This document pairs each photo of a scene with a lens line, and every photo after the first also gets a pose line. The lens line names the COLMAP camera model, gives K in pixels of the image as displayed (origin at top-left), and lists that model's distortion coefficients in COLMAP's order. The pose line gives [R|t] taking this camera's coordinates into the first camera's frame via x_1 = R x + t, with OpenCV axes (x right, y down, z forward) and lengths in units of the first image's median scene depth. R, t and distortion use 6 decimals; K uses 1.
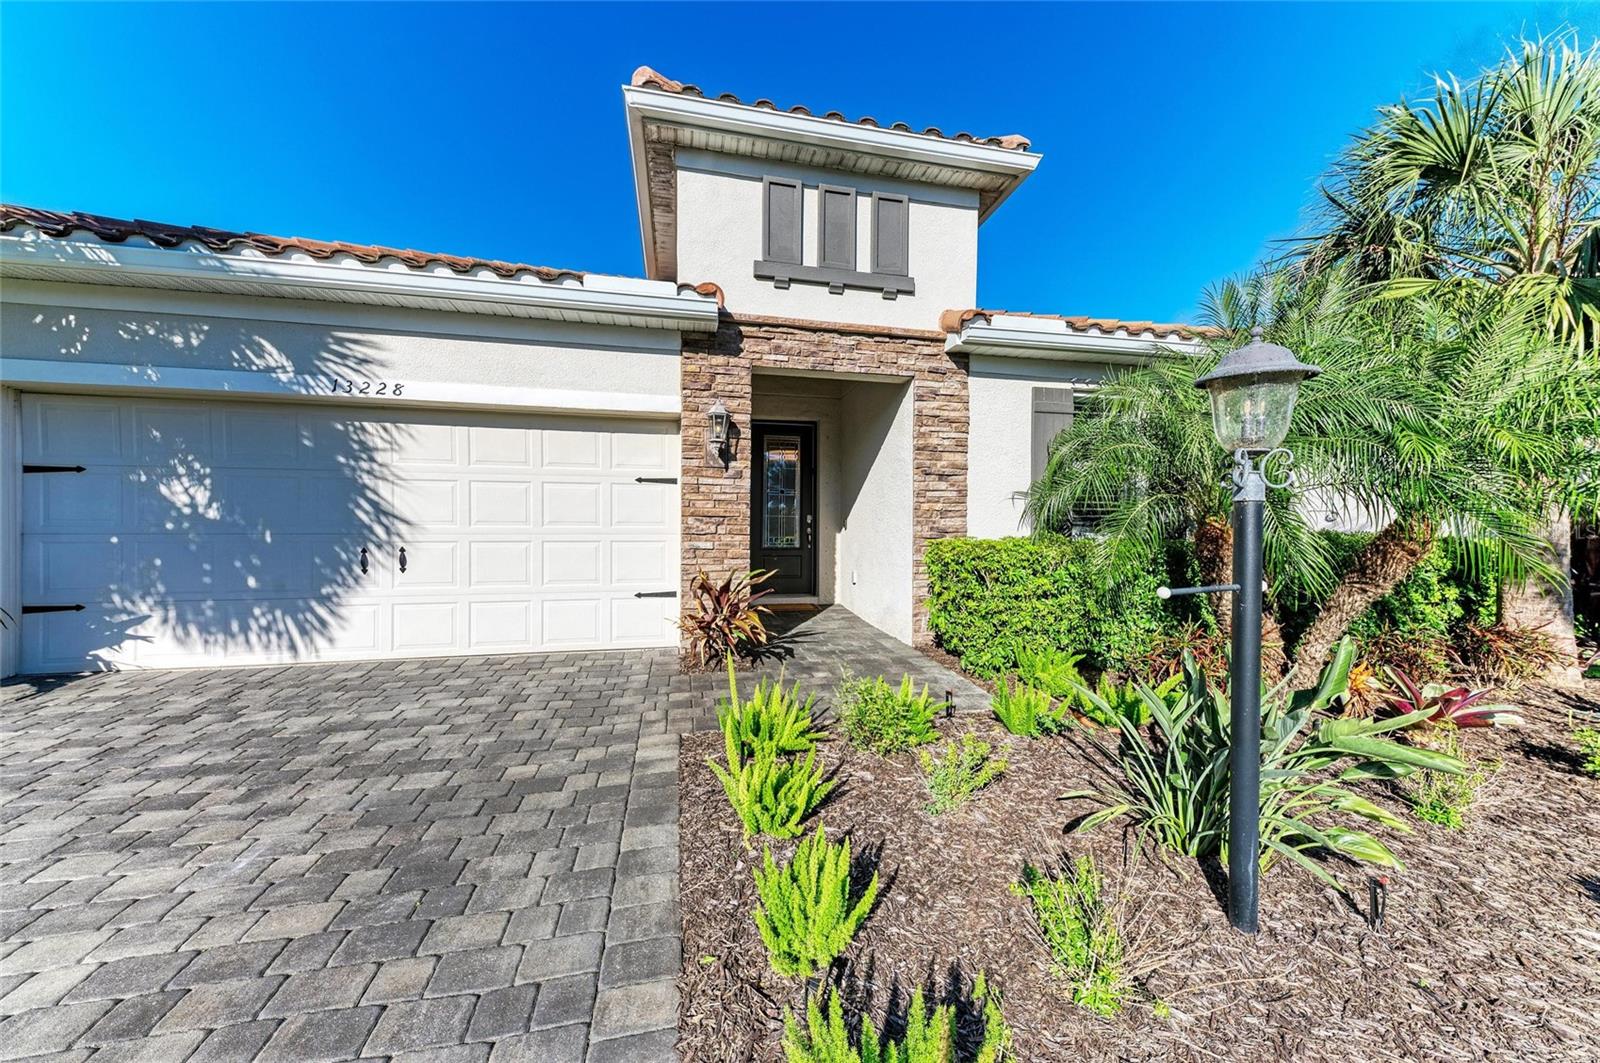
lens RADIAL K [[573.0, 0, 799.5], [0, 573.0, 533.2], [0, 0, 1]] dist [0.004132, -0.001979]
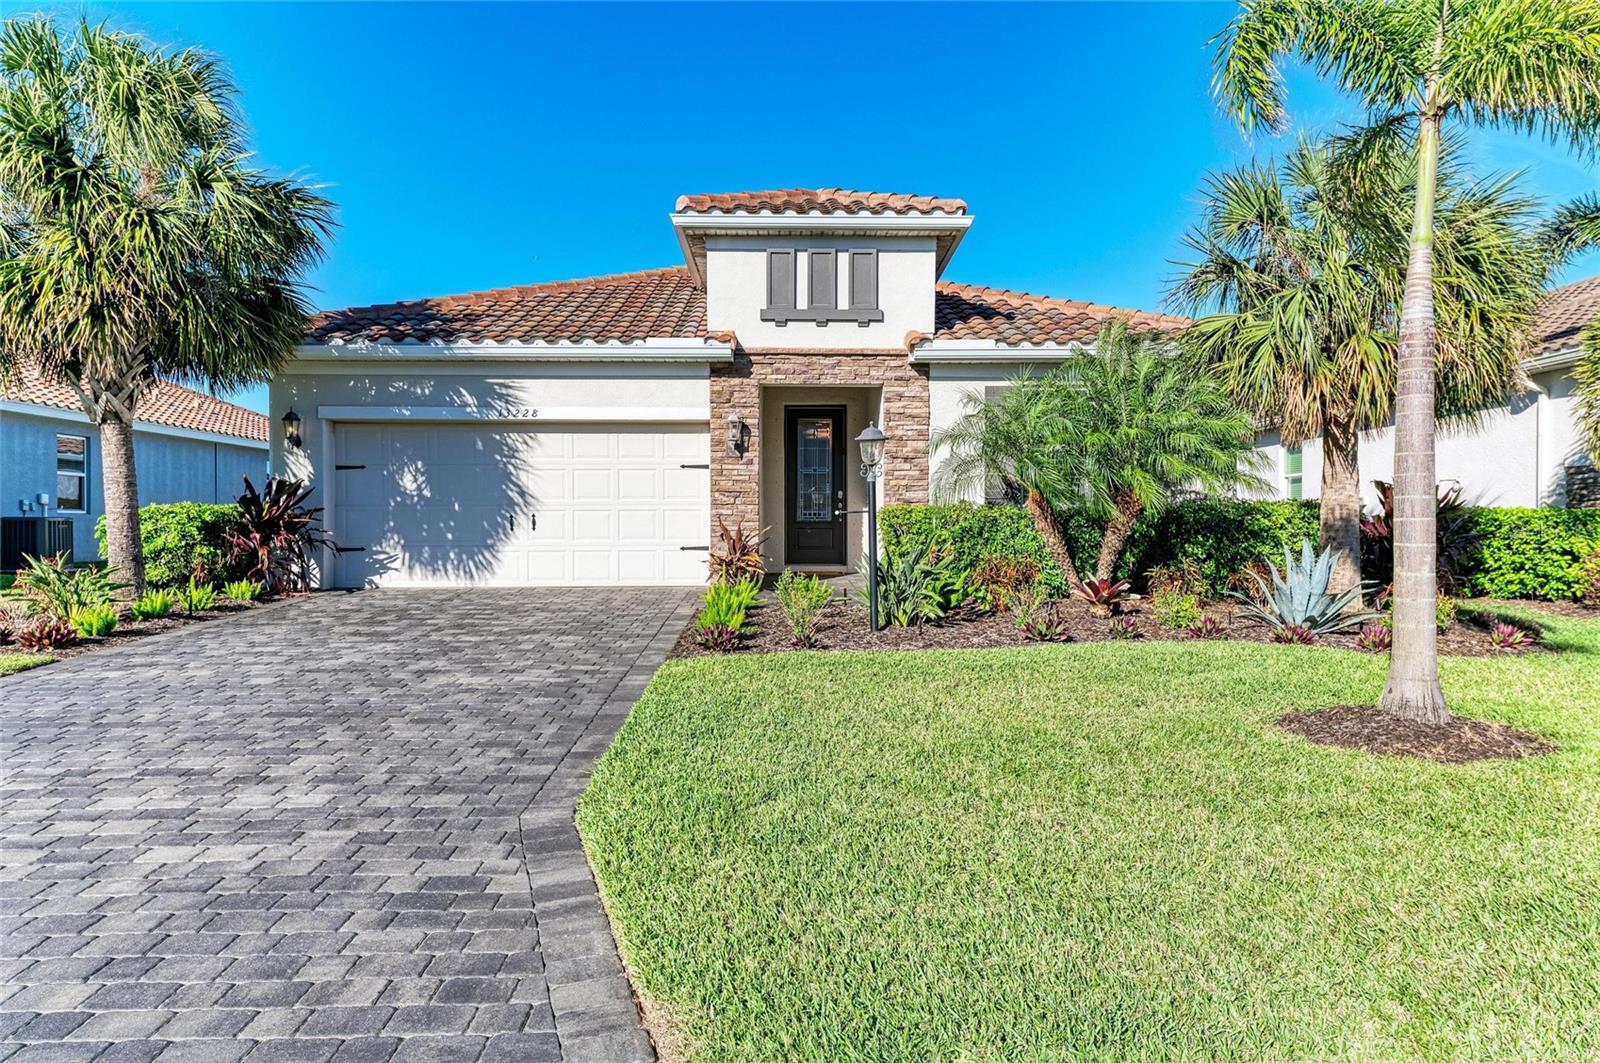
lens RADIAL K [[1015.0, 0, 801.1], [0, 1015.0, 529.2], [0, 0, 1]] dist [-0.041804, 0.001155]
pose [[0.982754, -0.004012, -0.184872, 0.474959], [0.004262, 0.999990, 0.000959, 0.060970], [0.184867, -0.001730, 0.982762, -1.417956]]
